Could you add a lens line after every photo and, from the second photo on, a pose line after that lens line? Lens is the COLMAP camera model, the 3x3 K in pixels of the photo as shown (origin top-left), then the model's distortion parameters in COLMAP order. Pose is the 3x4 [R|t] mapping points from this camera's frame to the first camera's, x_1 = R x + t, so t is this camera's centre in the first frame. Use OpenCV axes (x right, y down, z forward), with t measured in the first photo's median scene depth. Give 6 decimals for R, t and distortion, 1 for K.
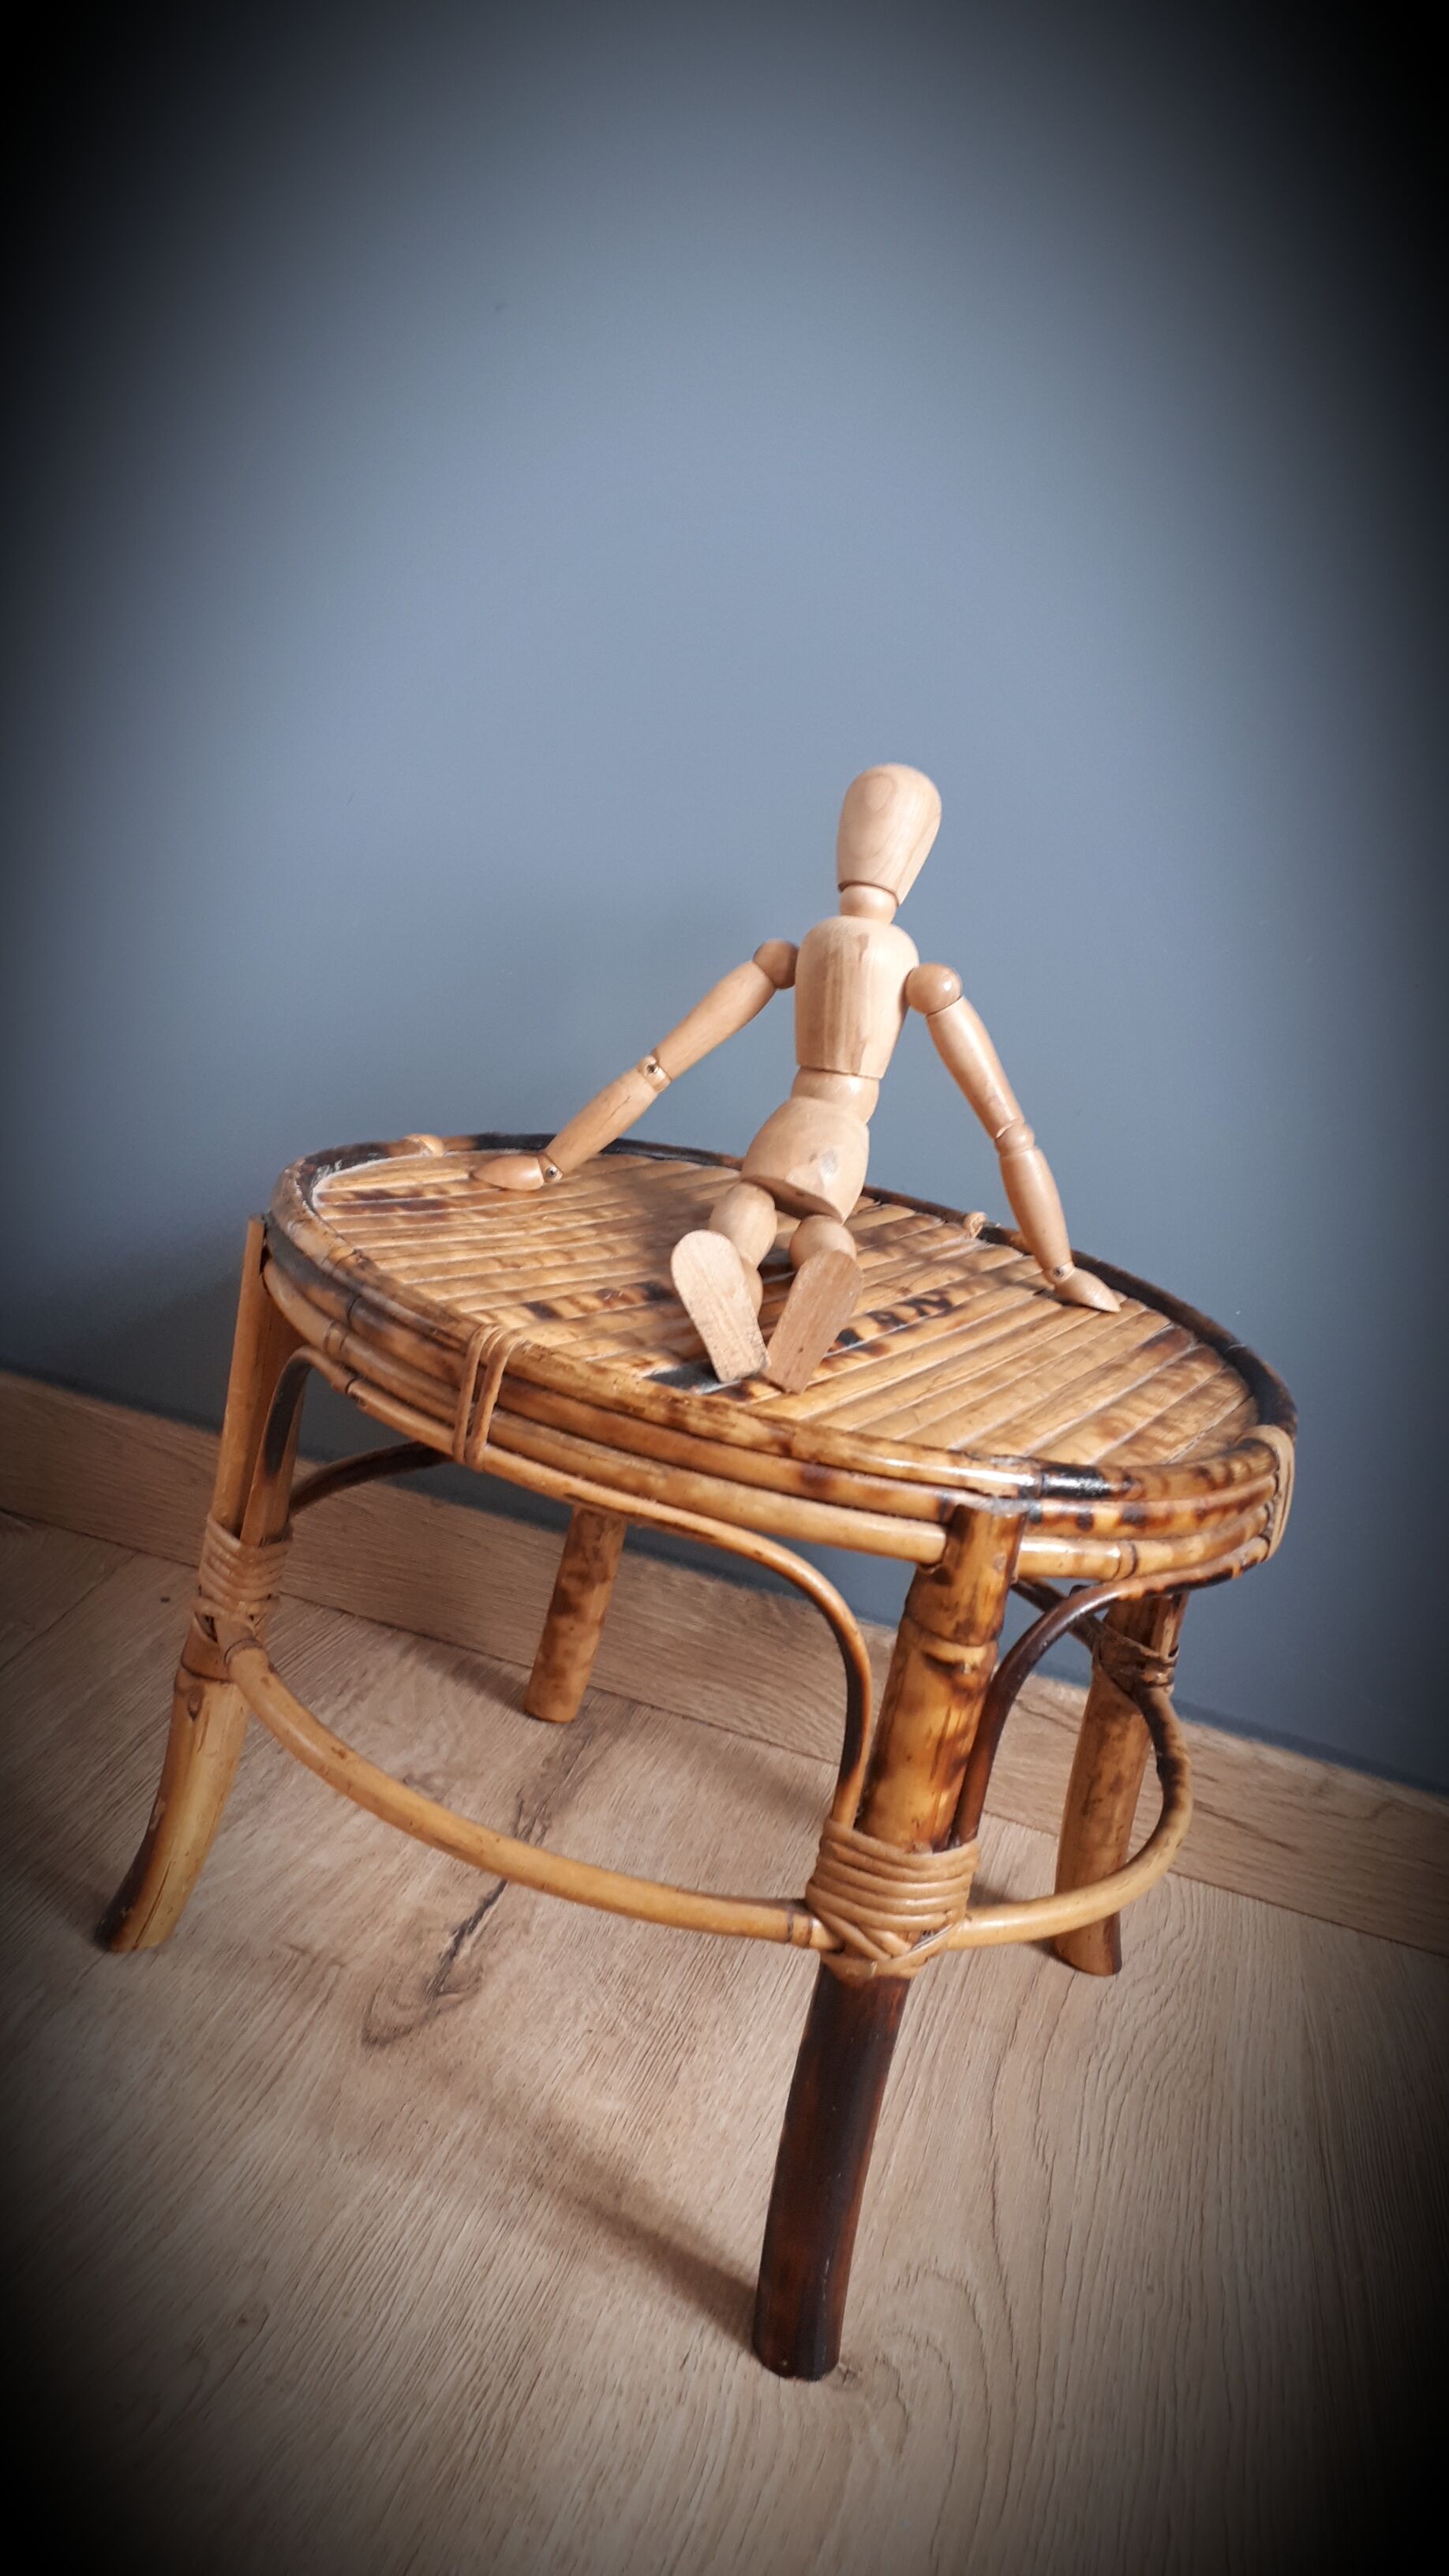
lens RADIAL K [[2073.7, 0, 717.6], [0, 2073.7, 1273.2], [0, 0, 1]] dist [0.268243, -0.741817]
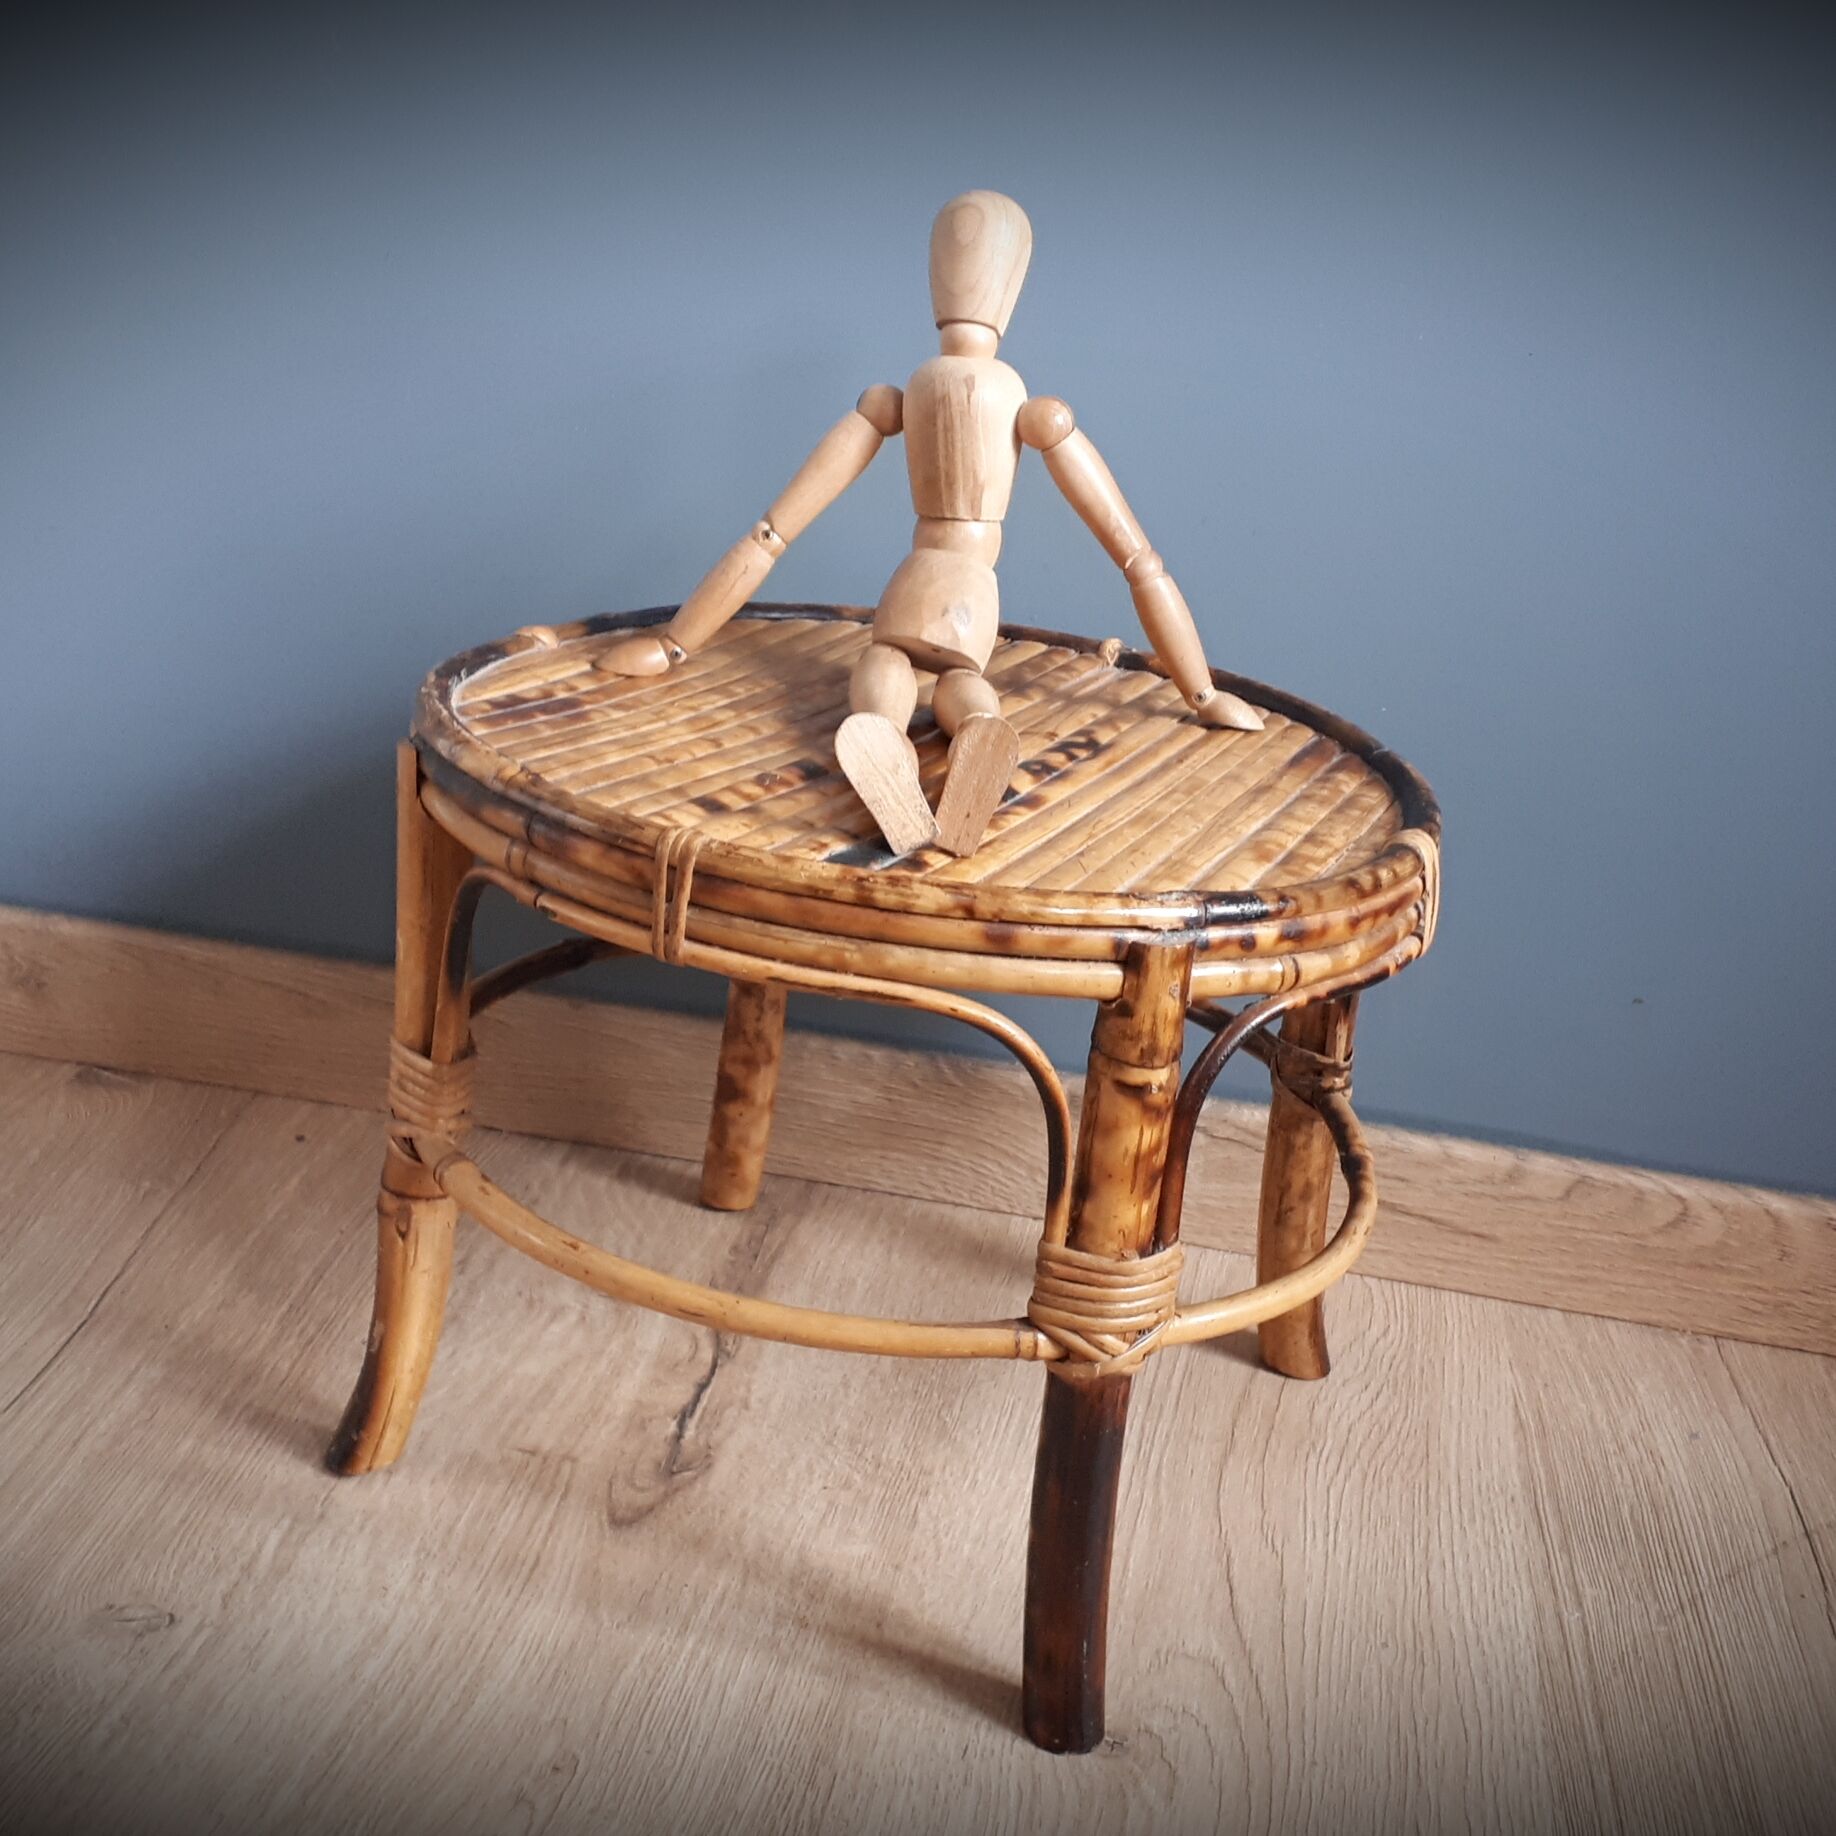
lens RADIAL K [[2647.1, 0, 967.7], [0, 2647.1, 922.2], [0, 0, 1]] dist [0.356905, -1.056598]
pose [[0.990714, -0.120155, 0.063627, -0.044597], [0.113482, 0.988520, 0.099752, -0.037501], [-0.074882, -0.091605, 0.992976, -0.289386]]
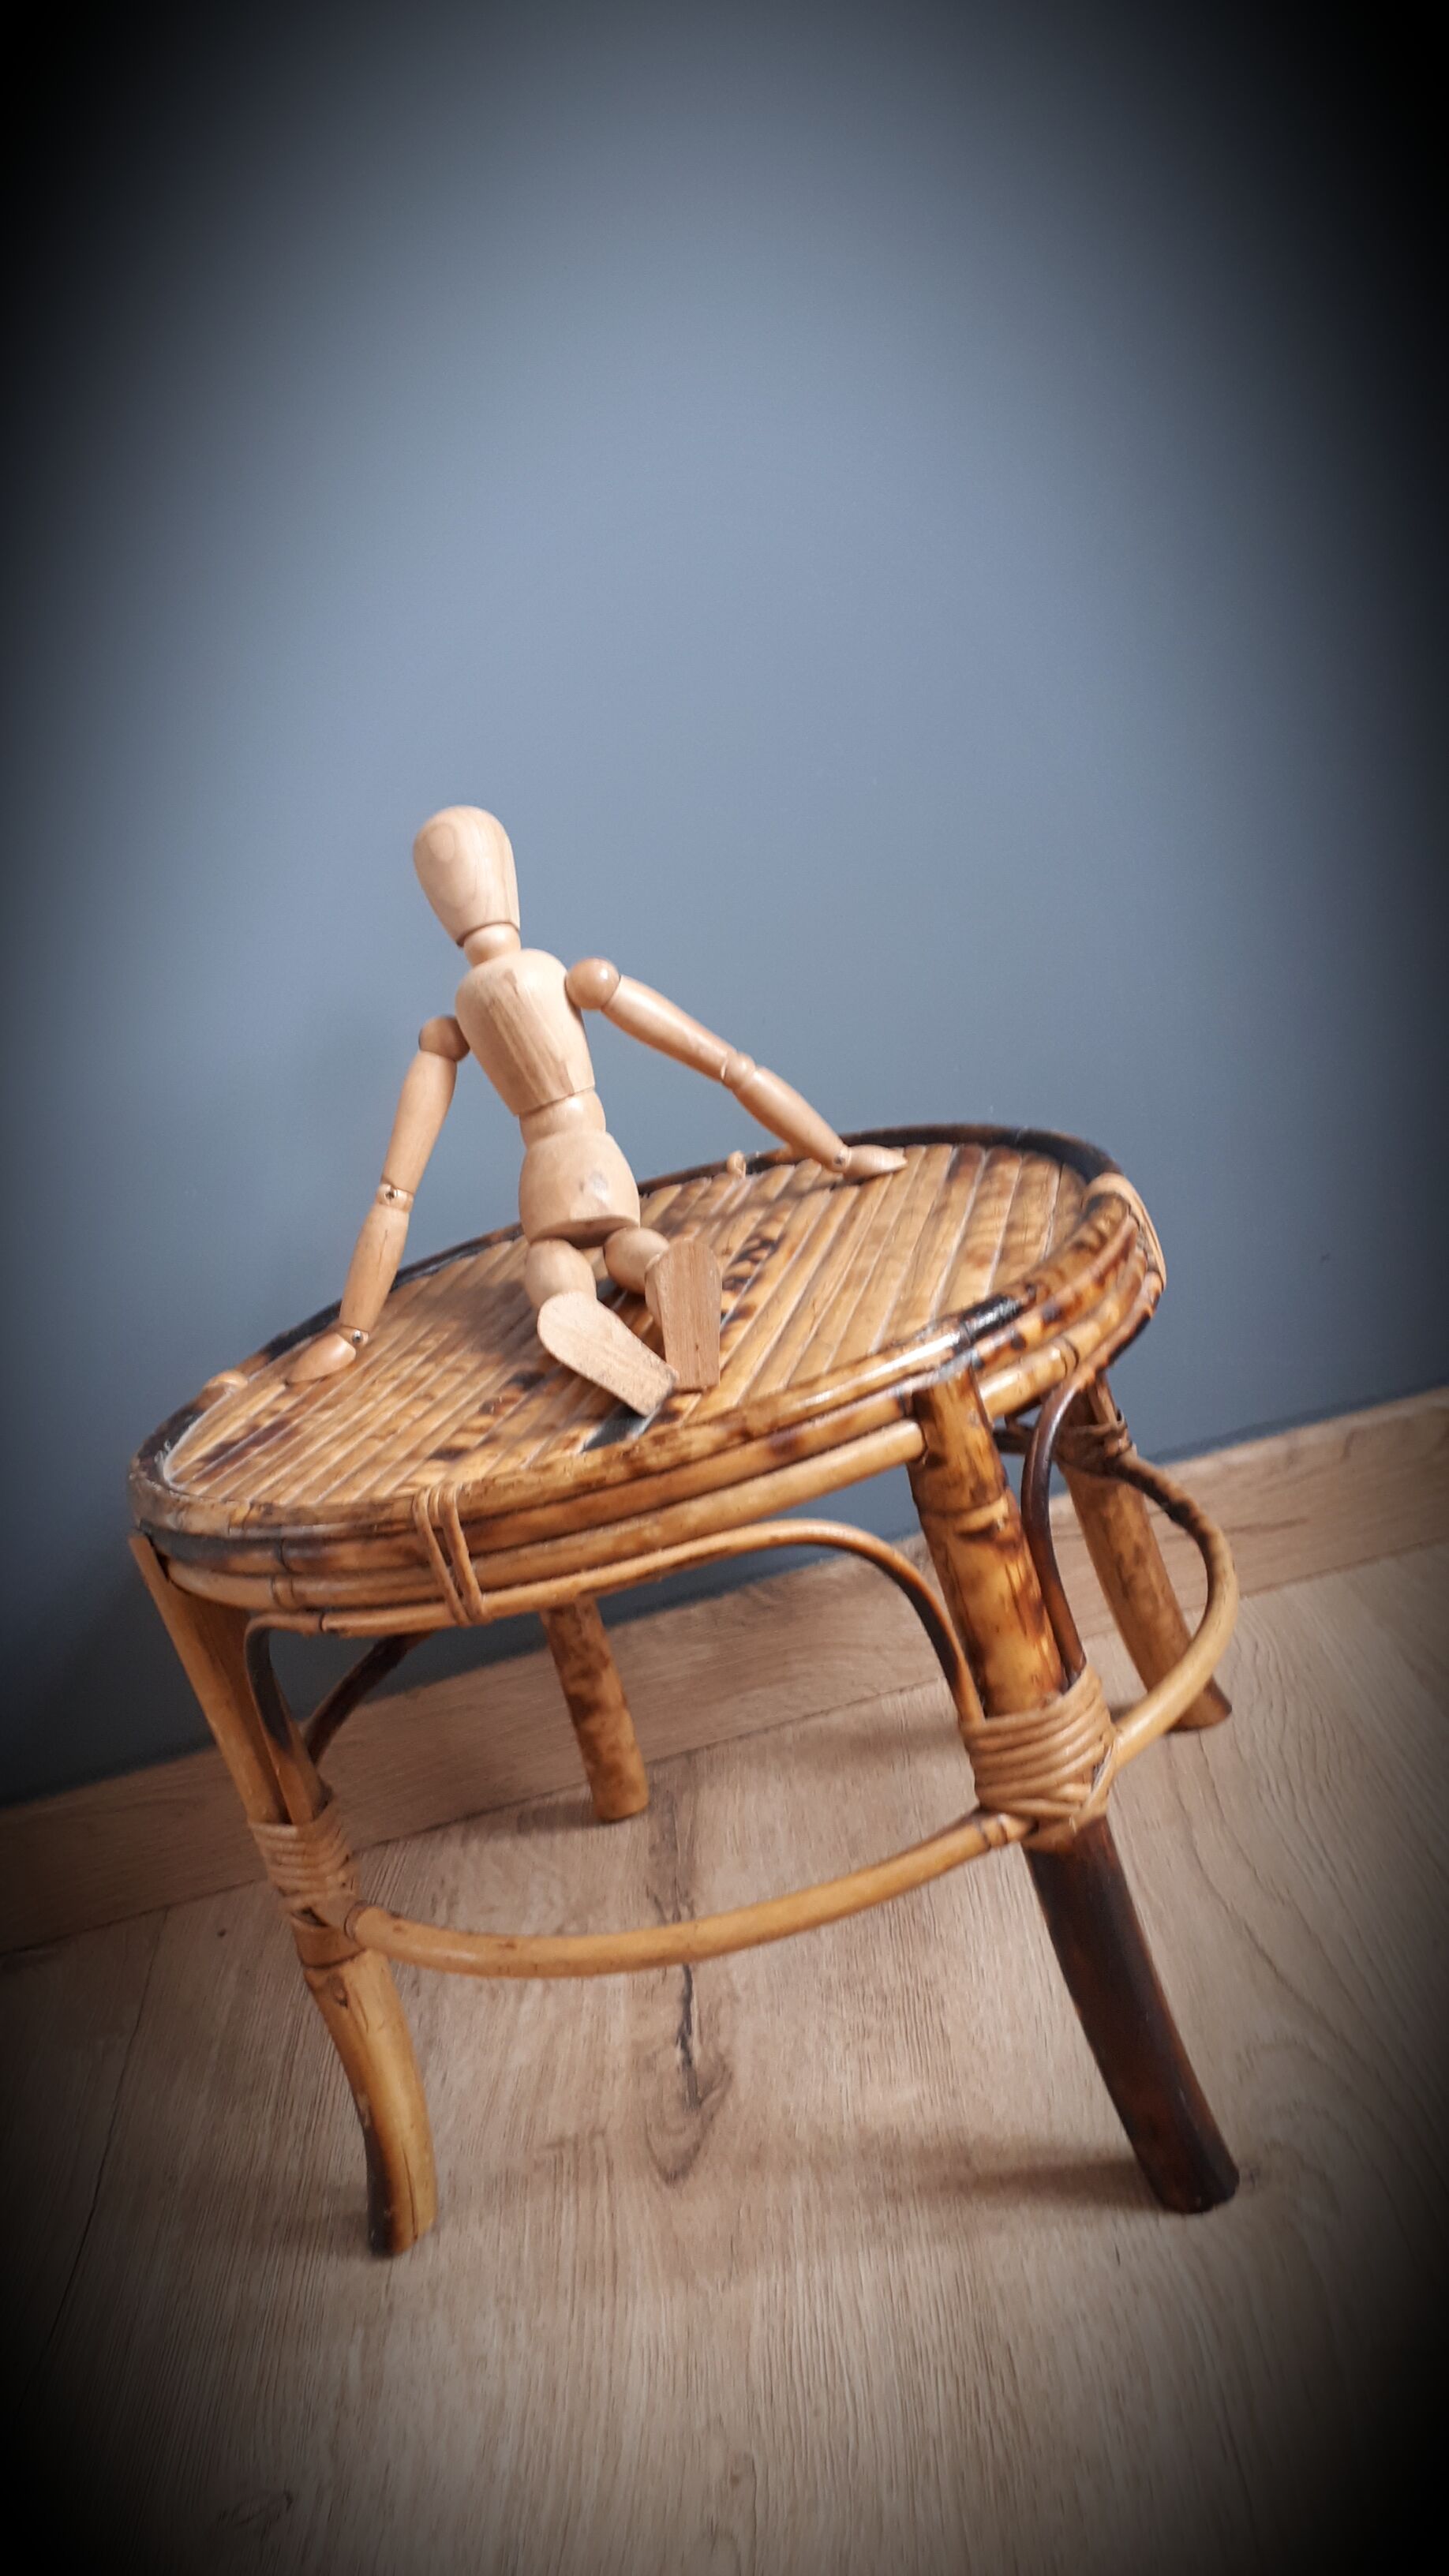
lens RADIAL K [[2073.7, 0, 717.6], [0, 2073.7, 1273.2], [0, 0, 1]] dist [0.268243, -0.741817]
pose [[0.843099, -0.521893, 0.129662, -0.054705], [0.523215, 0.851792, 0.026397, -0.012955], [-0.124221, 0.045586, 0.991207, -0.003251]]
